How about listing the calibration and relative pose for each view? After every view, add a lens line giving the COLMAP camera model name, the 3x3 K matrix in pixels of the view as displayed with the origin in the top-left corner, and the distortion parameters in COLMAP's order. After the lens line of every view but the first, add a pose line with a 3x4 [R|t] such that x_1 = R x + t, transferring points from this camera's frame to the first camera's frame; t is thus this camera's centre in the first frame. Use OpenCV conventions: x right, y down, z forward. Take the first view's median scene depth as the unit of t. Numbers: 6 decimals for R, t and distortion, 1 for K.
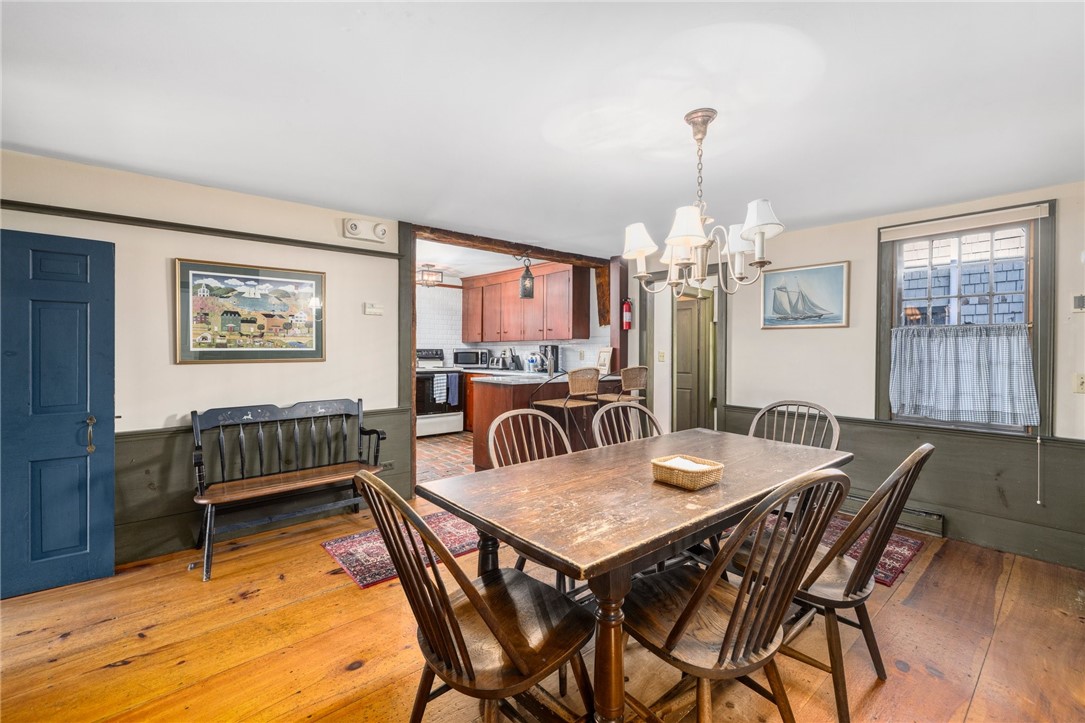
lens RADIAL K [[462.9, 0, 539.2], [0, 462.9, 353.9], [0, 0, 1]] dist [0.000846, -0.000451]
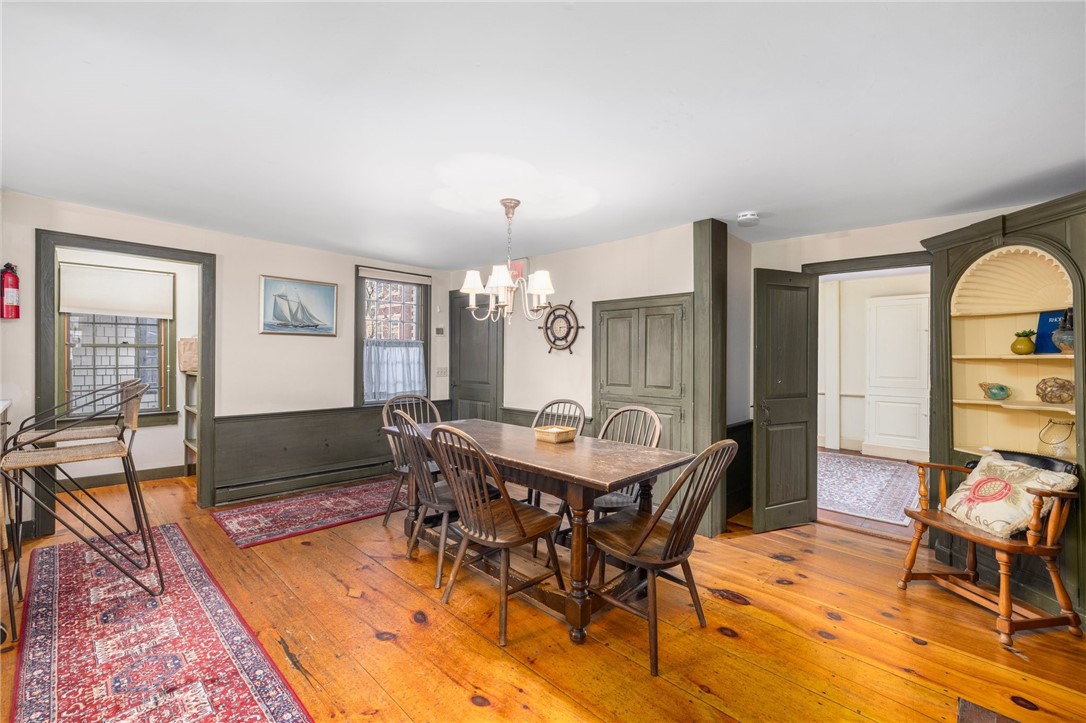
lens RADIAL K [[463.3, 0, 533.3], [0, 463.3, 358.5], [0, 0, 1]] dist [0.000846, -0.000451]
pose [[-0.088137, -0.014056, 0.996009, -0.404304], [-0.003925, 0.999898, 0.013764, -0.012017], [-0.996101, -0.002697, -0.088183, 0.372314]]
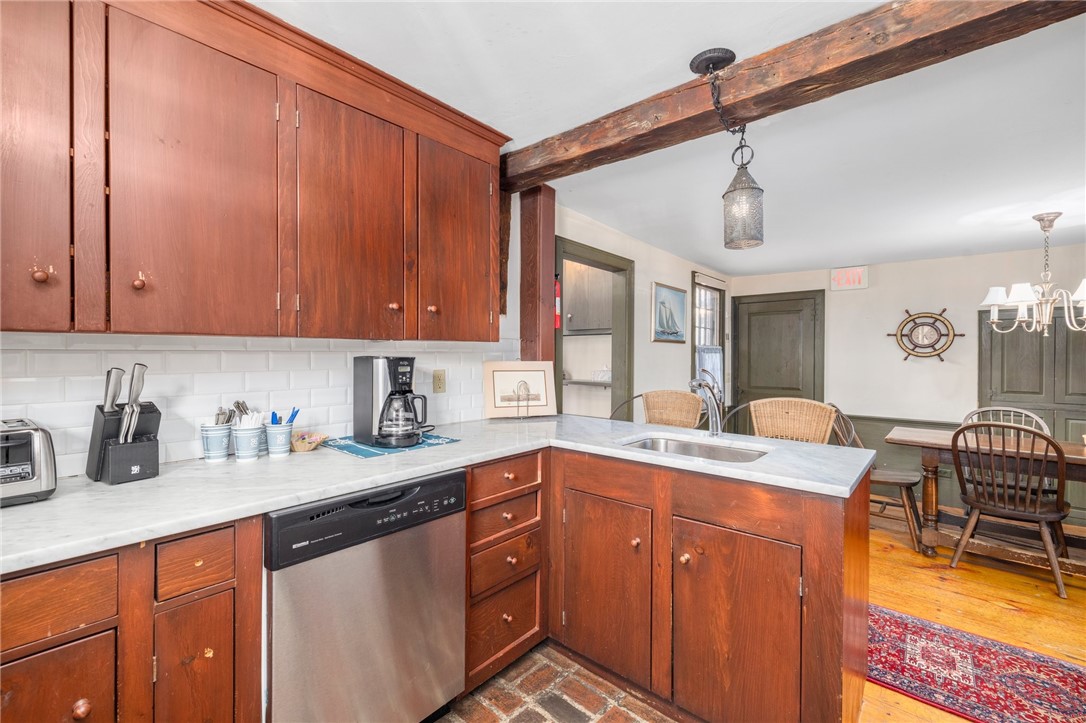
lens RADIAL K [[463.3, 0, 525.6], [0, 463.3, 355.5], [0, 0, 1]] dist [0.000846, -0.000451]
pose [[-0.134892, -0.012910, 0.990776, -0.328723], [-0.004136, 0.999914, 0.012466, -0.025248], [-0.990852, -0.002416, -0.134934, 1.021505]]
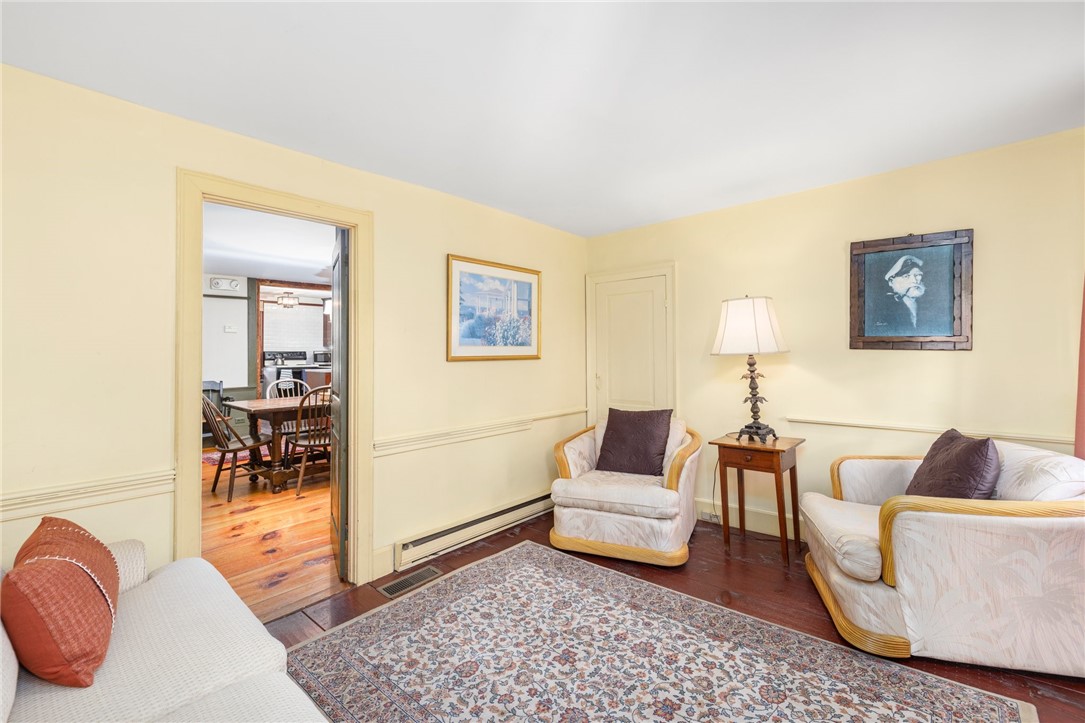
lens RADIAL K [[462.9, 0, 531.4], [0, 462.9, 347.3], [0, 0, 1]] dist [0.000846, -0.000451]
pose [[0.991097, -0.007215, 0.132950, 0.343116], [0.009131, 0.999863, -0.013814, 0.002949], [-0.132832, 0.014905, 0.991027, -0.563490]]
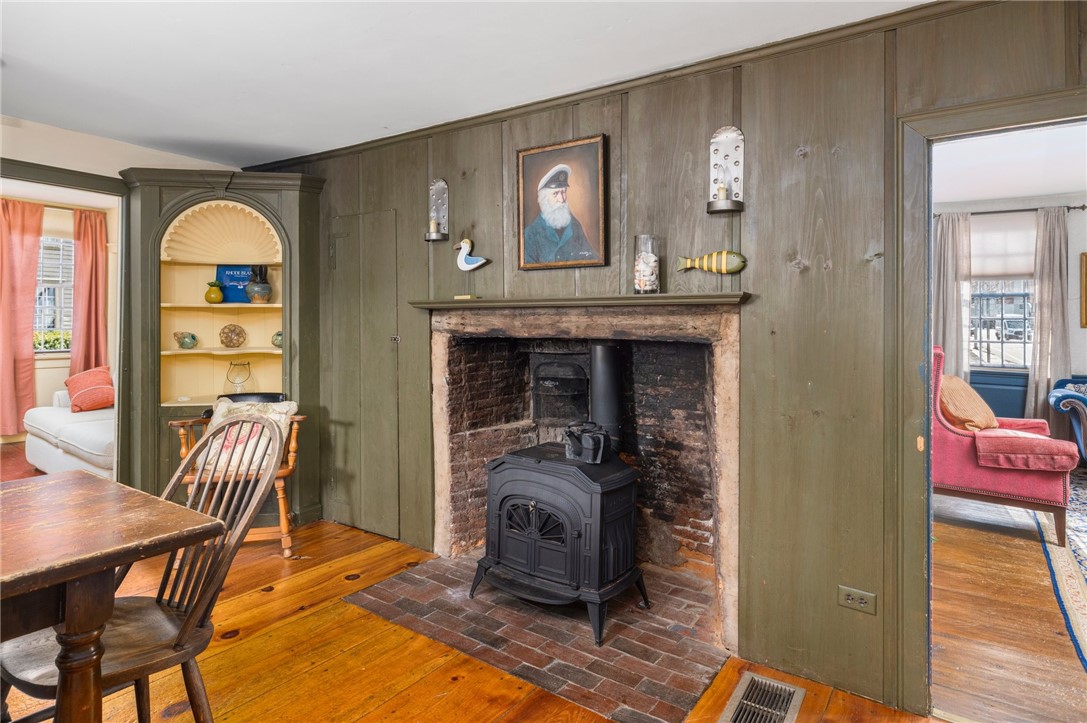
lens RADIAL K [[606.9, 0, 545.1], [0, 606.9, 310.2], [0, 0, 1]] dist [0.003727, -0.000486]
pose [[-0.967032, -0.018660, -0.253970, -0.141862], [-0.016978, 0.999817, -0.008814, -0.004342], [0.254088, -0.004211, -0.967172, 0.566614]]
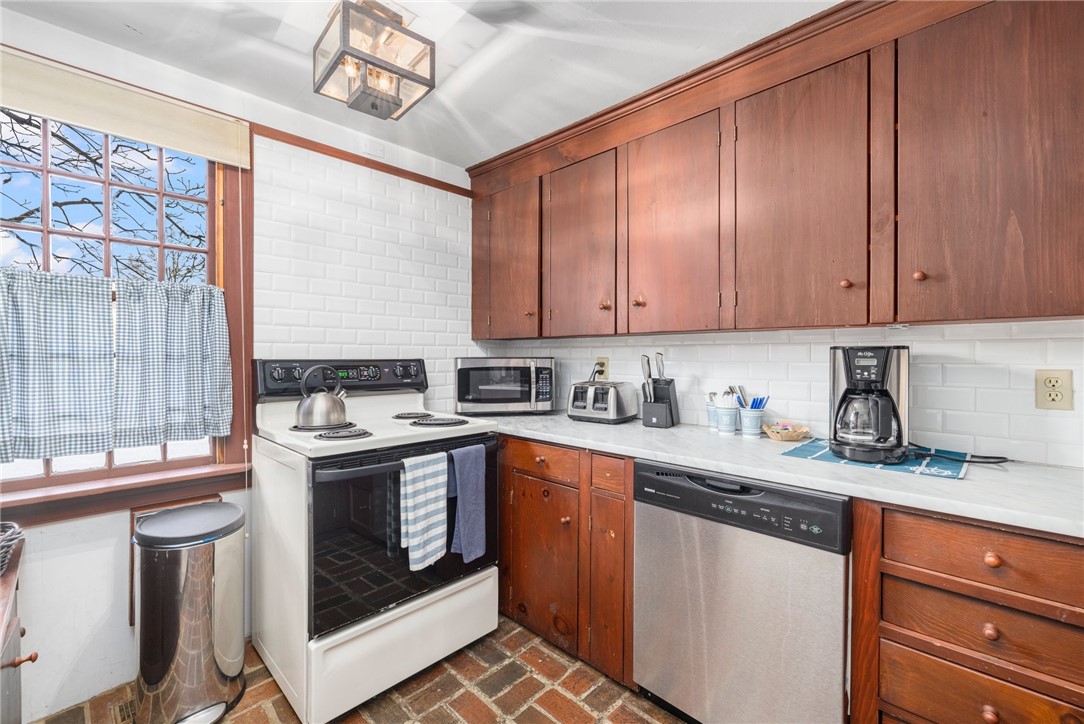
lens RADIAL K [[462.4, 0, 534.3], [0, 462.4, 358.1], [0, 0, 1]] dist [0.000846, -0.000451]
pose [[0.997009, -0.005134, 0.077109, -0.193544], [0.004702, 0.999972, 0.005778, -0.015650], [-0.077137, -0.005398, 0.997006, 0.825418]]
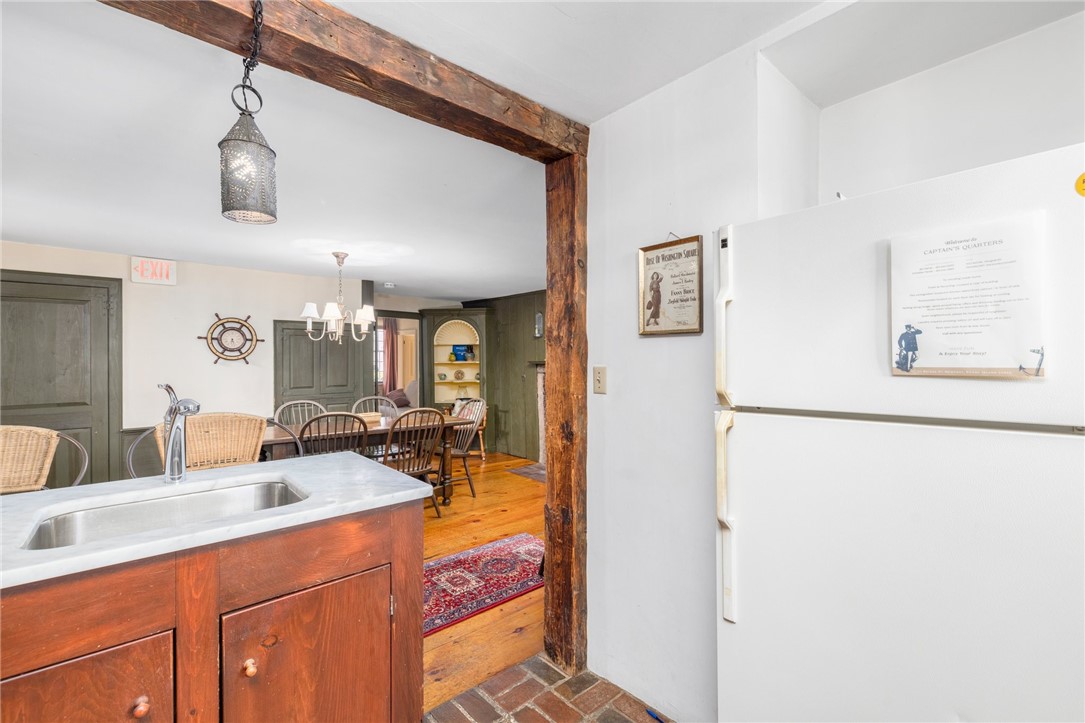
lens RADIAL K [[462.9, 0, 547.0], [0, 462.9, 360.9], [0, 0, 1]] dist [0.000846, -0.000451]
pose [[-0.999638, -0.008091, -0.025661, -0.179983], [-0.008334, 0.999922, 0.009344, -0.026771], [0.025583, 0.009554, -0.999627, 1.078084]]
